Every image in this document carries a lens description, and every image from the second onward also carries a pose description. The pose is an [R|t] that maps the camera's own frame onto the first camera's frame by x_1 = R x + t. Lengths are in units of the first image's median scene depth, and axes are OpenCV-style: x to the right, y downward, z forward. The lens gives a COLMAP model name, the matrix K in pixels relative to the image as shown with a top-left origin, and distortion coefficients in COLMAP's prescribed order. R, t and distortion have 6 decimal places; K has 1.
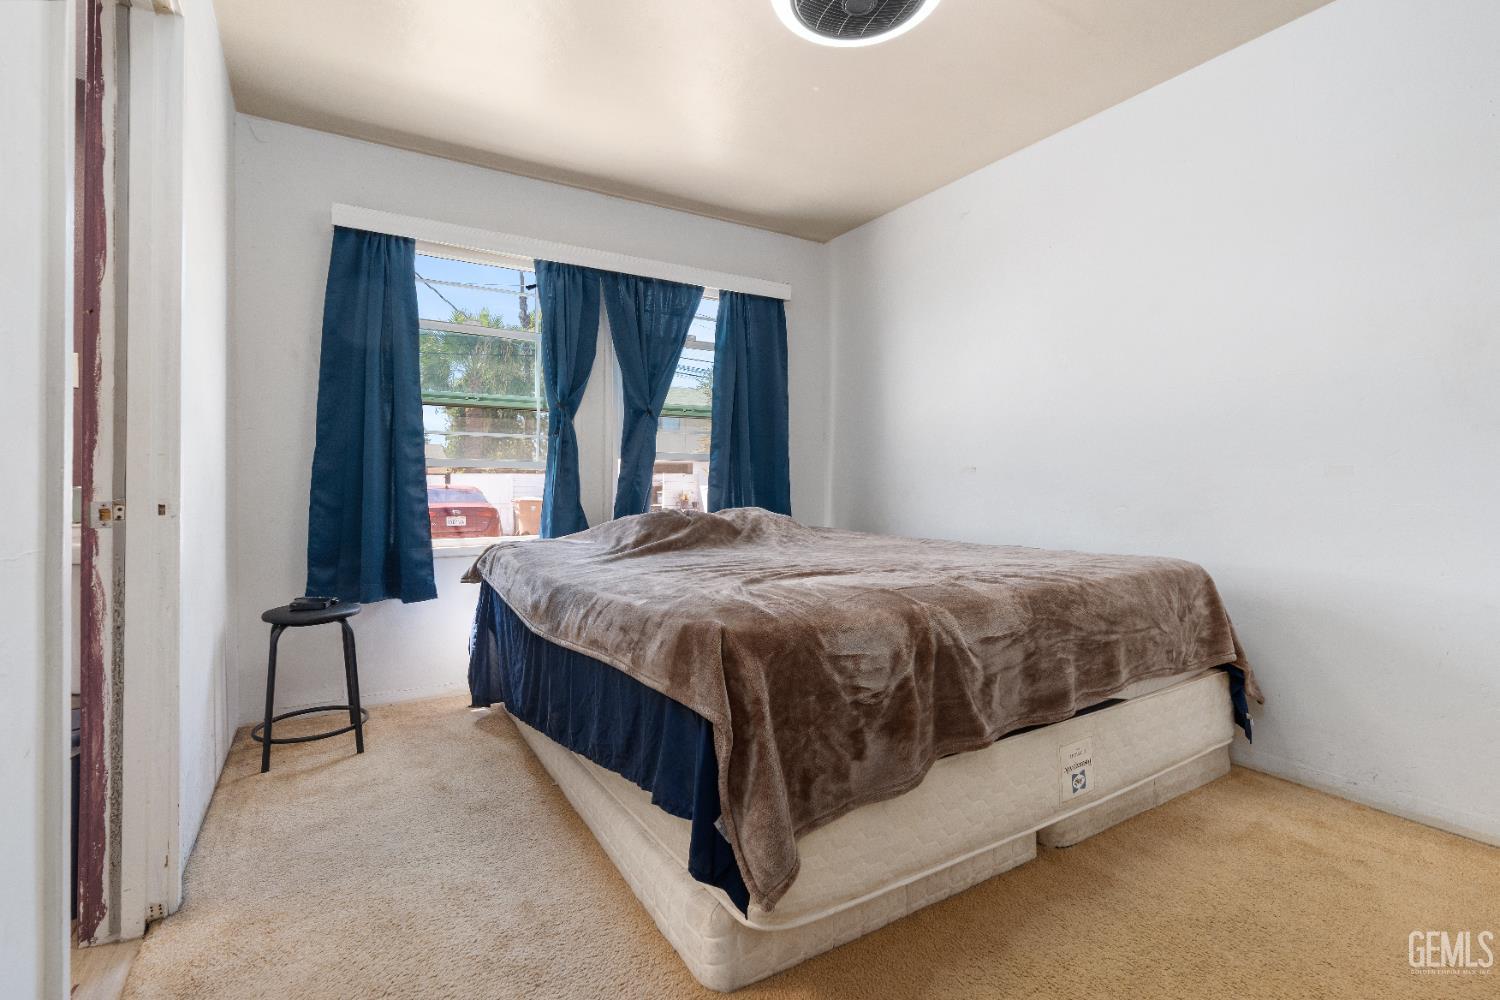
lens RADIAL K [[696.6, 0, 753.6], [0, 696.6, 476.3], [0, 0, 1]] dist [-0.001582, -0.000115]
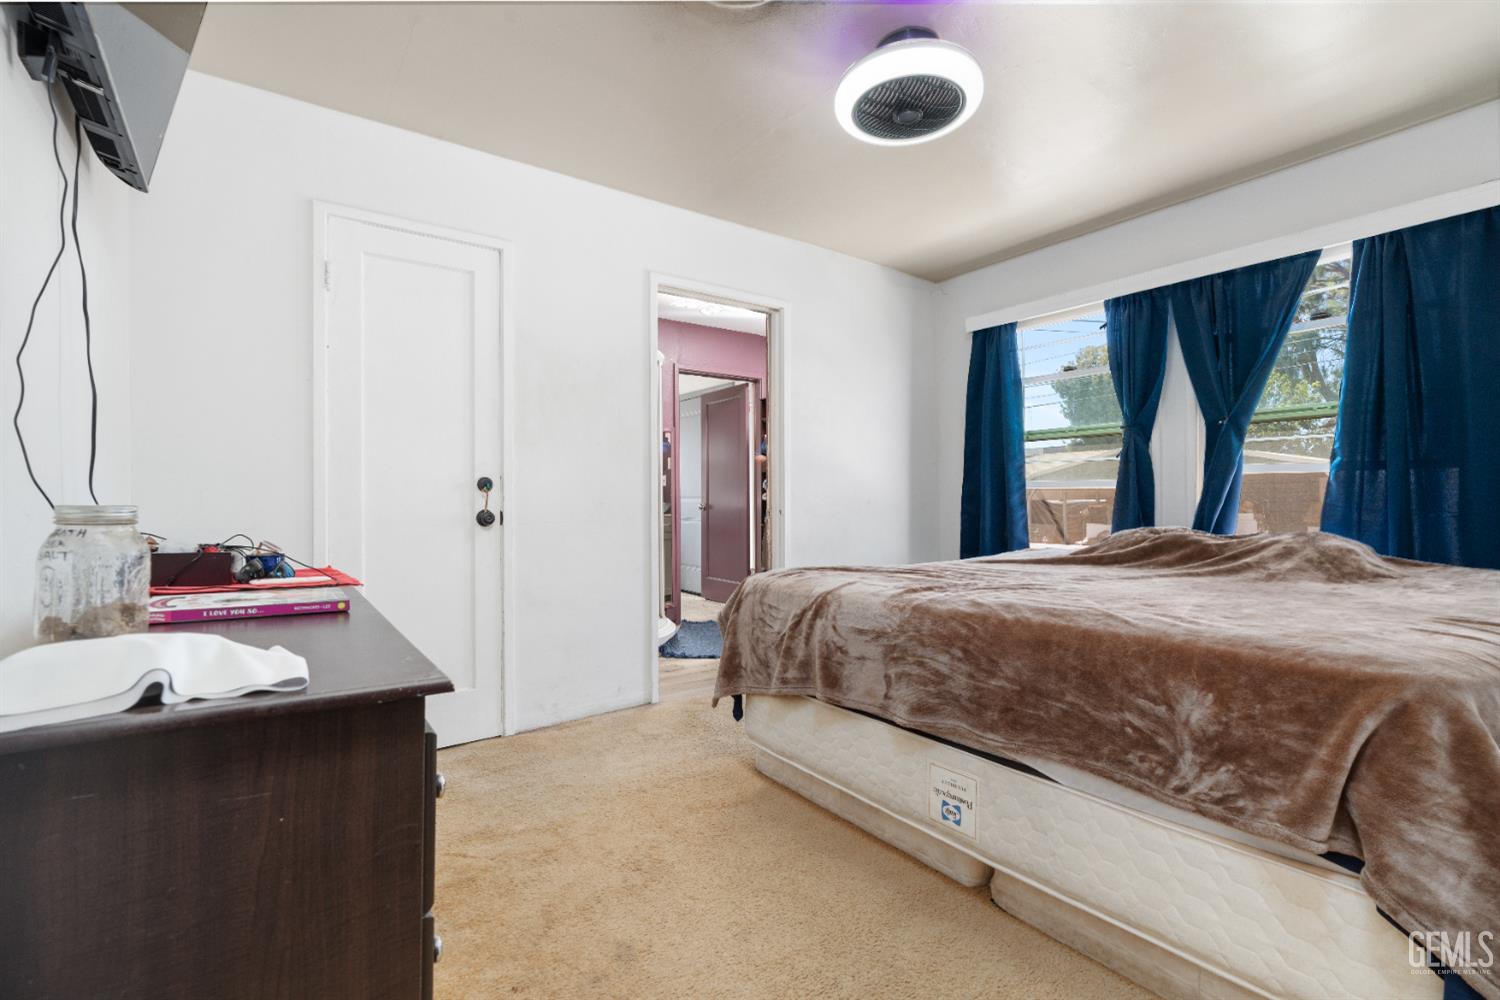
lens RADIAL K [[668.5, 0, 752.2], [0, 668.5, 494.4], [0, 0, 1]] dist [-0.002801, -0.000275]
pose [[0.068888, 0.003671, -0.997618, 0.769727], [0.019518, 0.999797, 0.005027, -0.013898], [0.997433, -0.019818, 0.068802, 0.364961]]
